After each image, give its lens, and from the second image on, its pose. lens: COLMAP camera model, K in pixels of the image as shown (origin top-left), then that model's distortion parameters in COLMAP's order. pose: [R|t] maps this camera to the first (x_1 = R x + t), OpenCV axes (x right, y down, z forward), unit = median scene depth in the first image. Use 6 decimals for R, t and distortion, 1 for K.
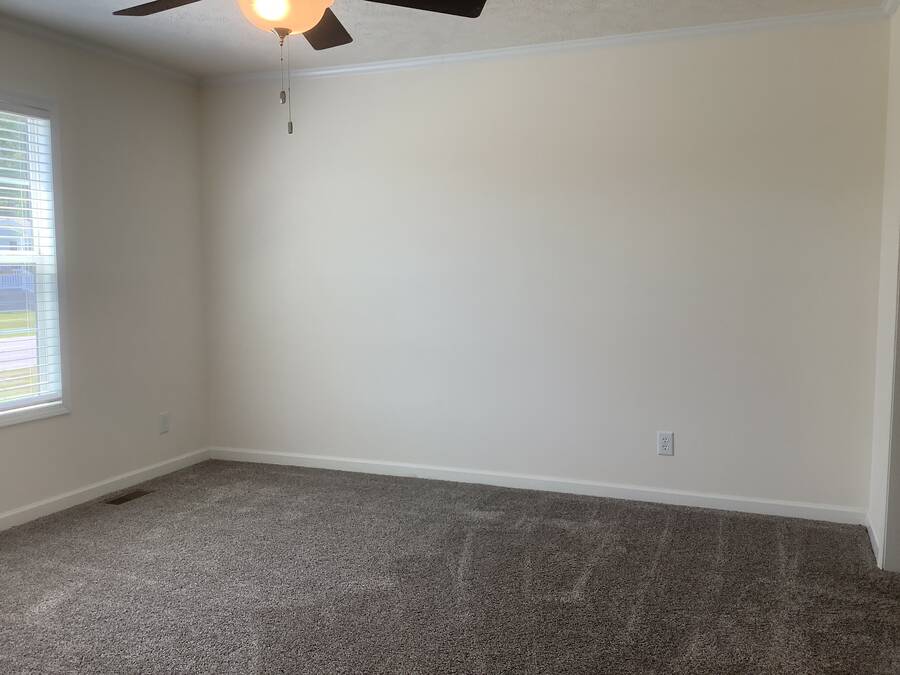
lens RADIAL K [[816.7, 0, 450.0], [0, 816.7, 337.5], [0, 0, 1]] dist [0.071814, -0.096290]
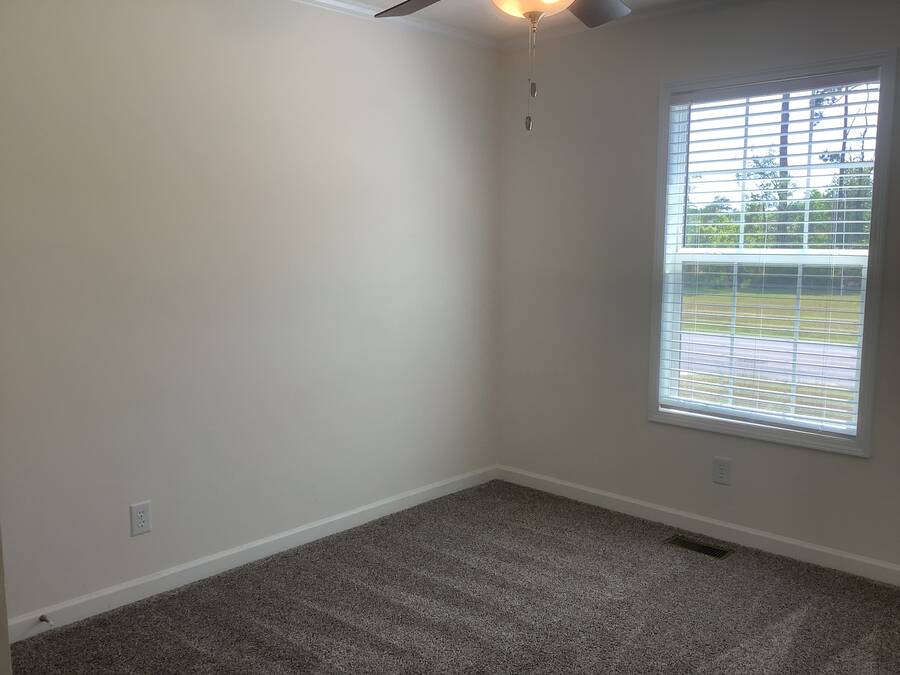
lens RADIAL K [[816.7, 0, 450.0], [0, 816.7, 337.5], [0, 0, 1]] dist [0.071814, -0.096290]
pose [[-0.367453, 0.099957, -0.924655, 0.415986], [-0.094261, 0.985086, 0.143949, -0.101059], [0.925253, 0.140054, -0.352551, 0.952385]]
